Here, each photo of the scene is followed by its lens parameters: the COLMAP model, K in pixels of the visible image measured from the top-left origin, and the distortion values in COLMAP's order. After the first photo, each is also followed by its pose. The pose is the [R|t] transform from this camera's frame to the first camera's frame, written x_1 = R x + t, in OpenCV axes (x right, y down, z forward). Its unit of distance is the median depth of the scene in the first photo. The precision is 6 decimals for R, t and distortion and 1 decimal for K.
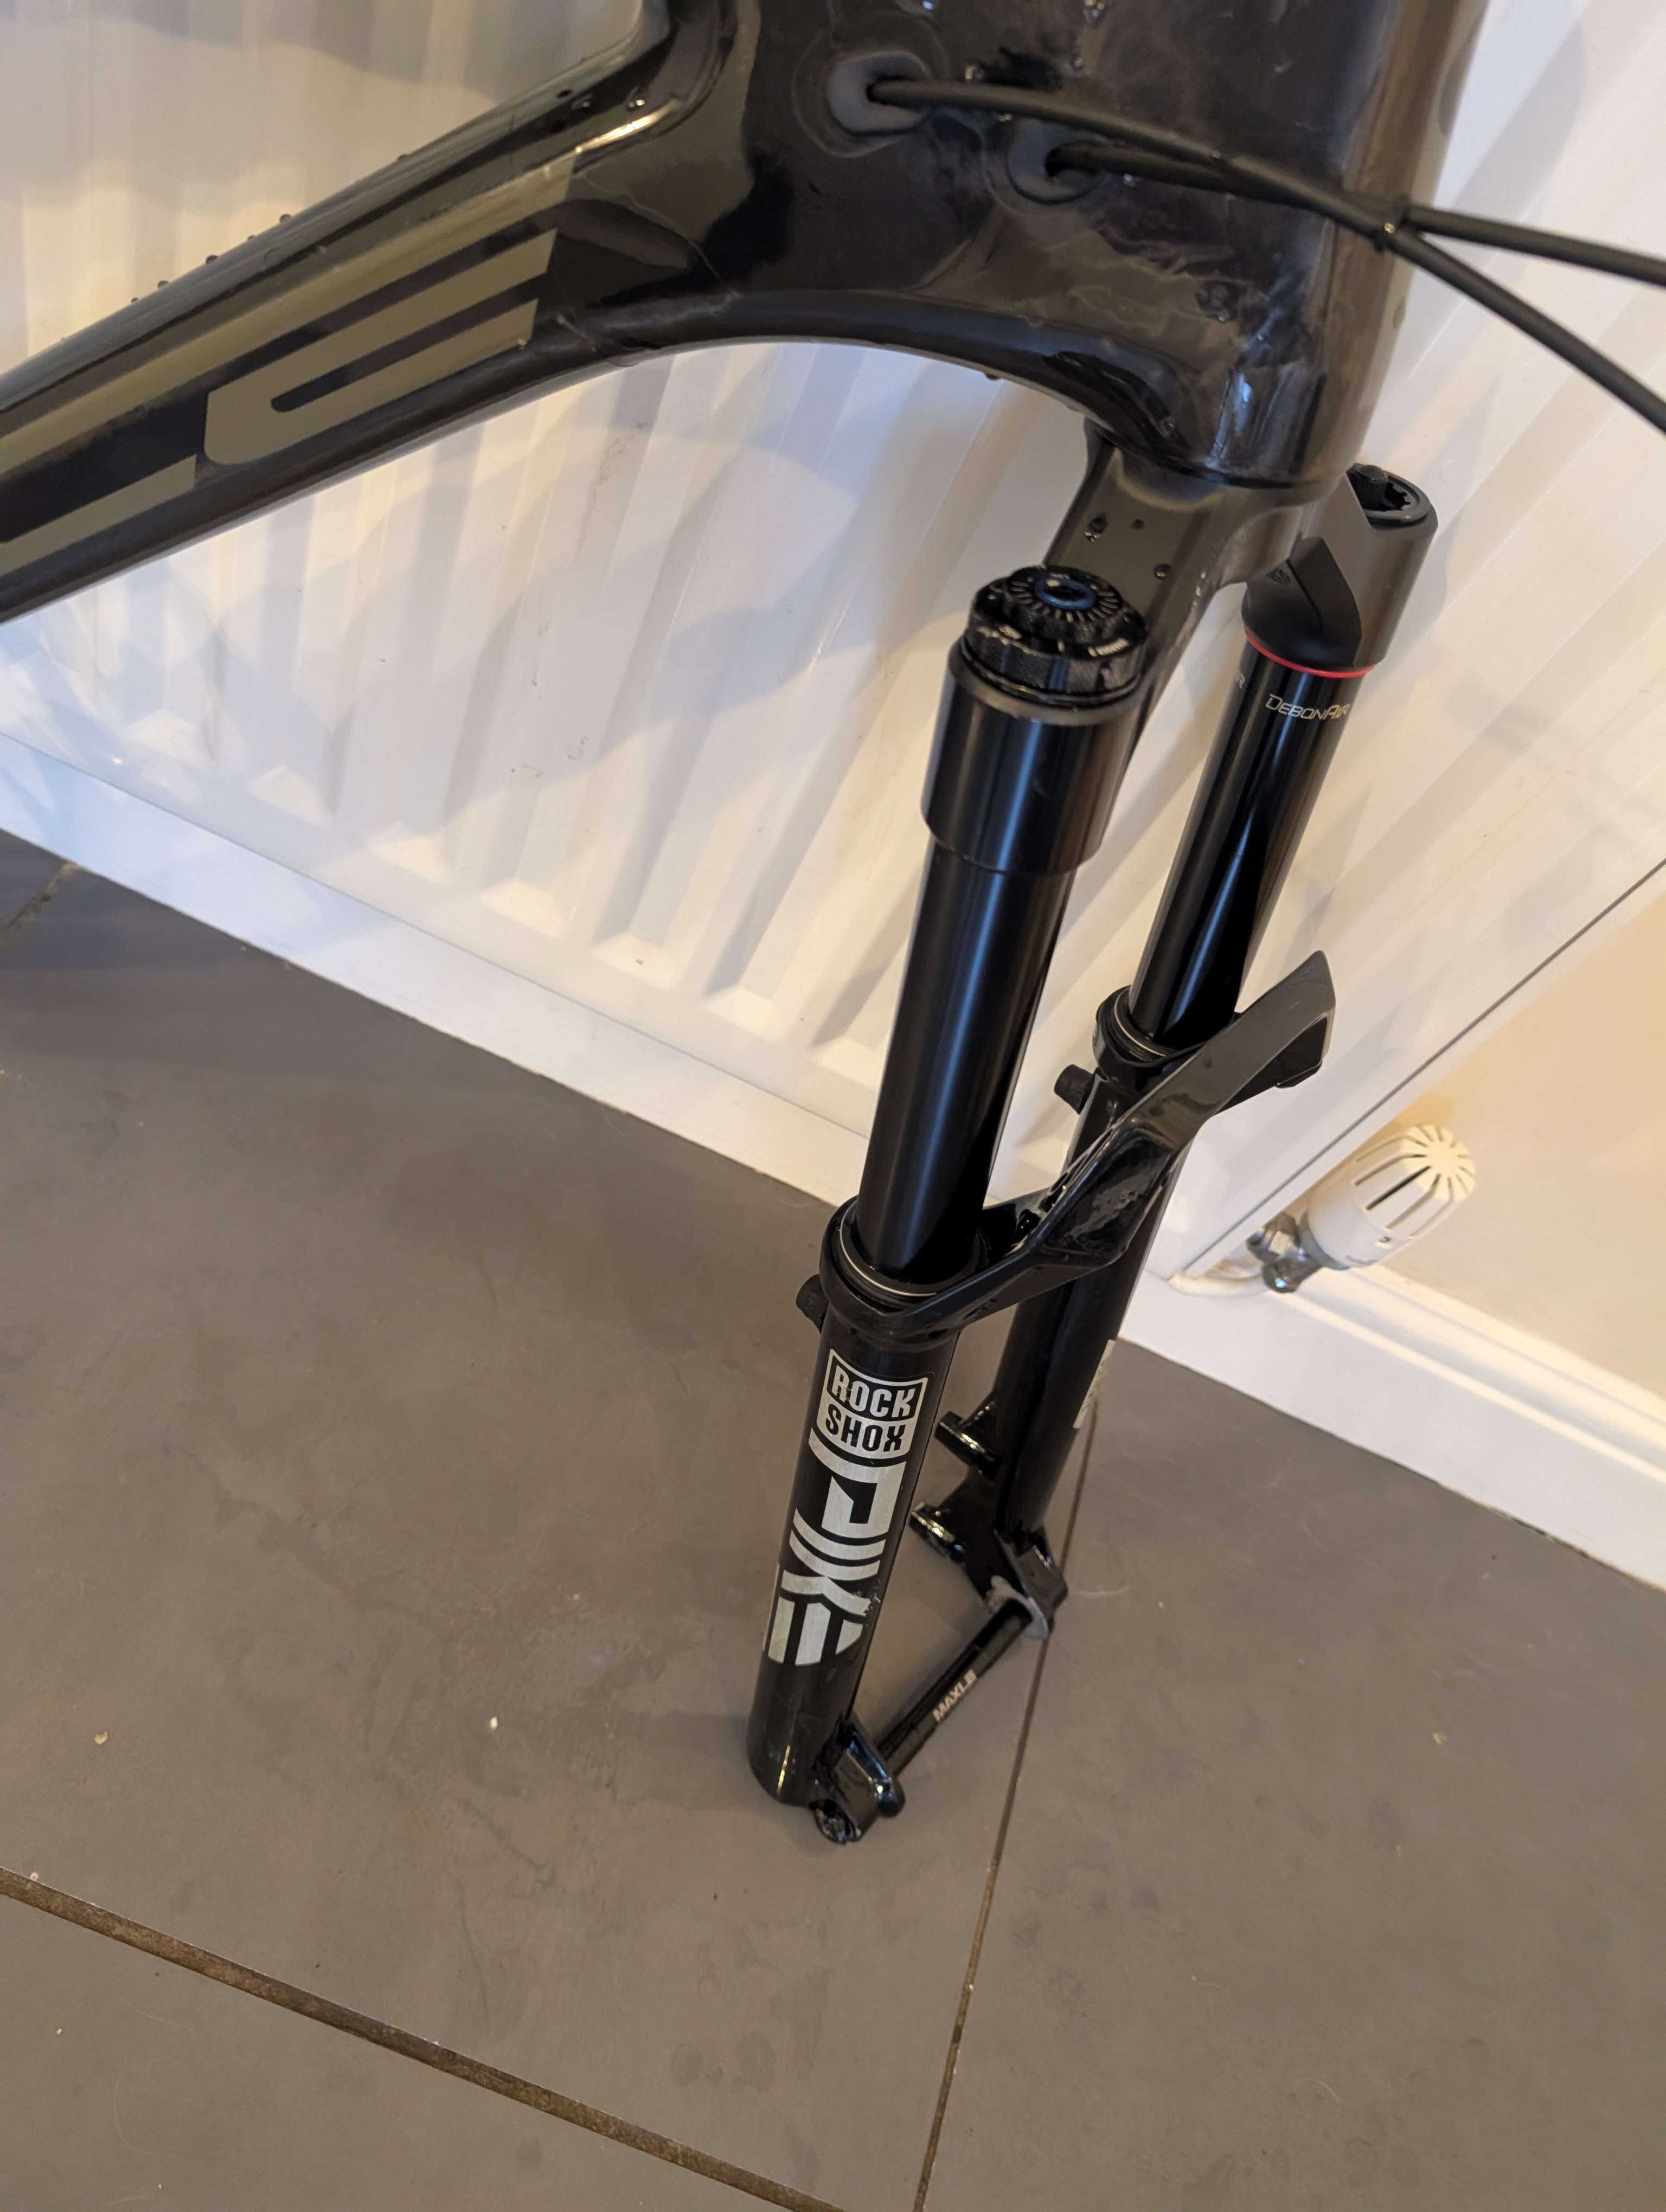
lens RADIAL K [[1578.0, 0, 882.2], [0, 1578.0, 1089.4], [0, 0, 1]] dist [0.003321, -0.018619]
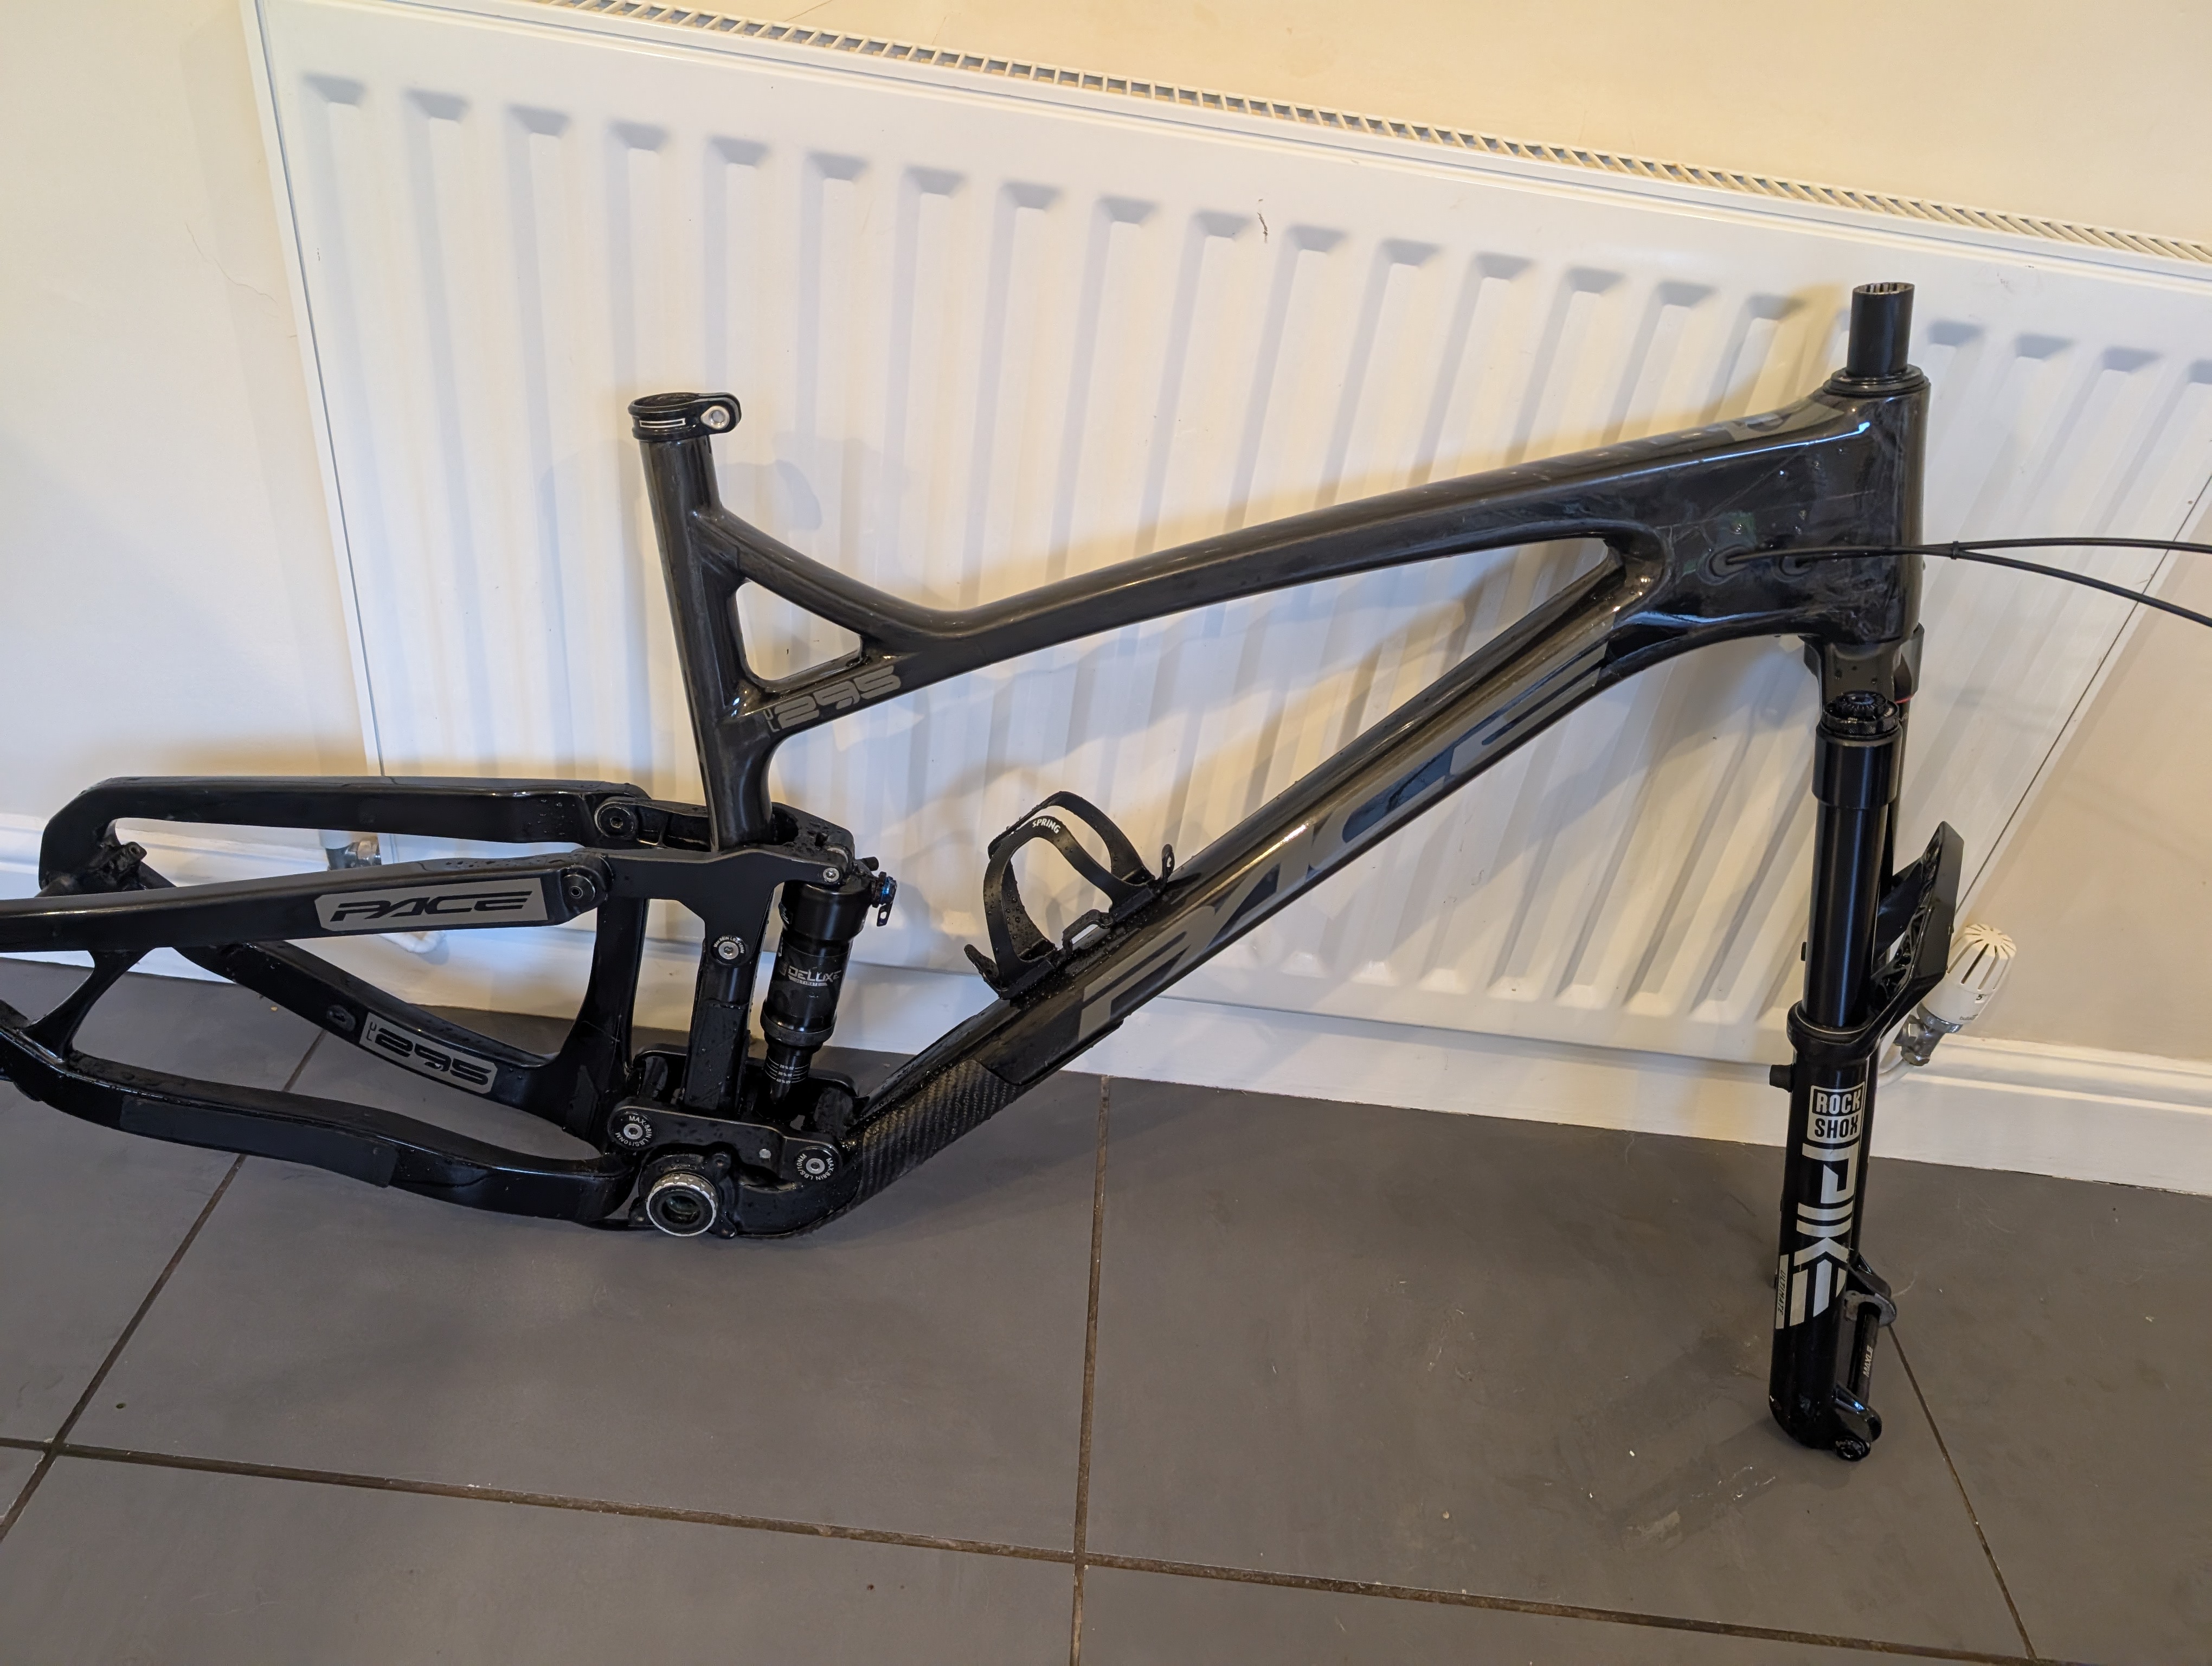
lens RADIAL K [[1578.0, 0, 1123.5], [0, 1578.0, 856.6], [0, 0, 1]] dist [0.003321, -0.018619]
pose [[0.940048, -0.335633, 0.060507, -0.749241], [0.339563, 0.904610, -0.257637, 0.104879], [0.031736, 0.262737, 0.964345, -0.874477]]
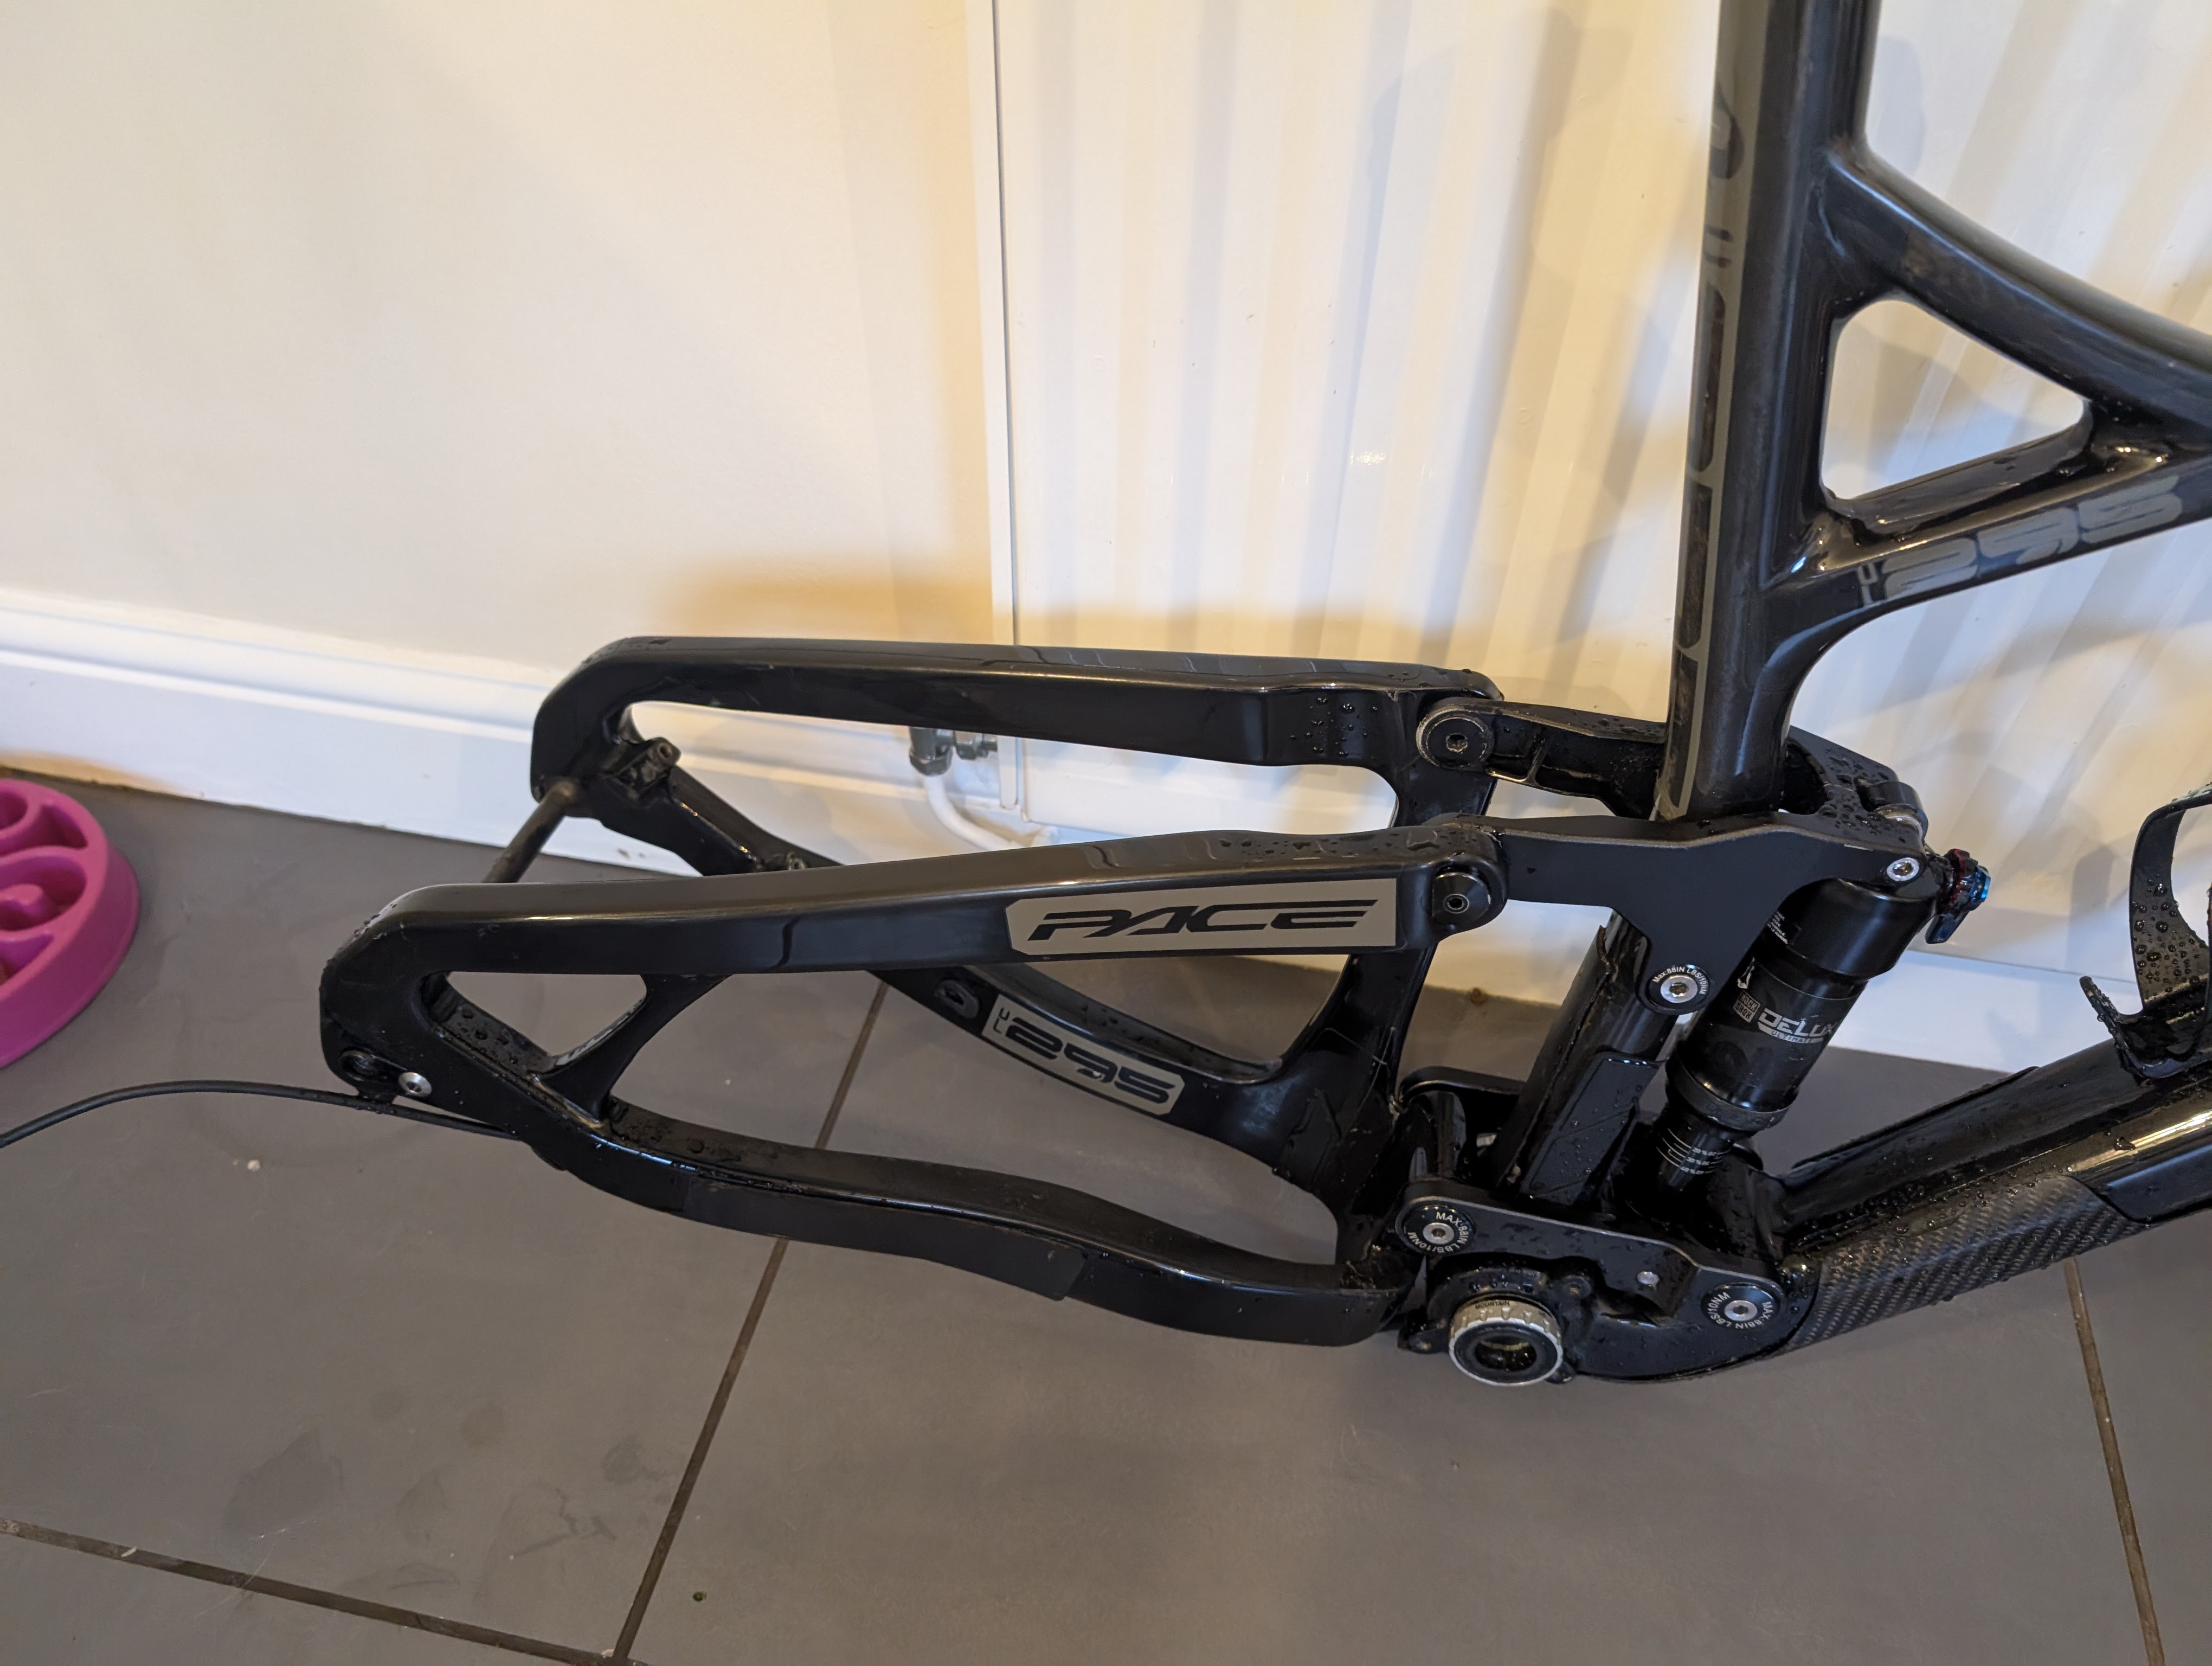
lens RADIAL K [[1578.0, 0, 1134.3], [0, 1578.0, 828.8], [0, 0, 1]] dist [0.003321, -0.018619]
pose [[0.935126, -0.304072, -0.181876, -1.188335], [0.276231, 0.947131, -0.163212, -0.417319], [0.221889, 0.102384, 0.969682, -0.213274]]
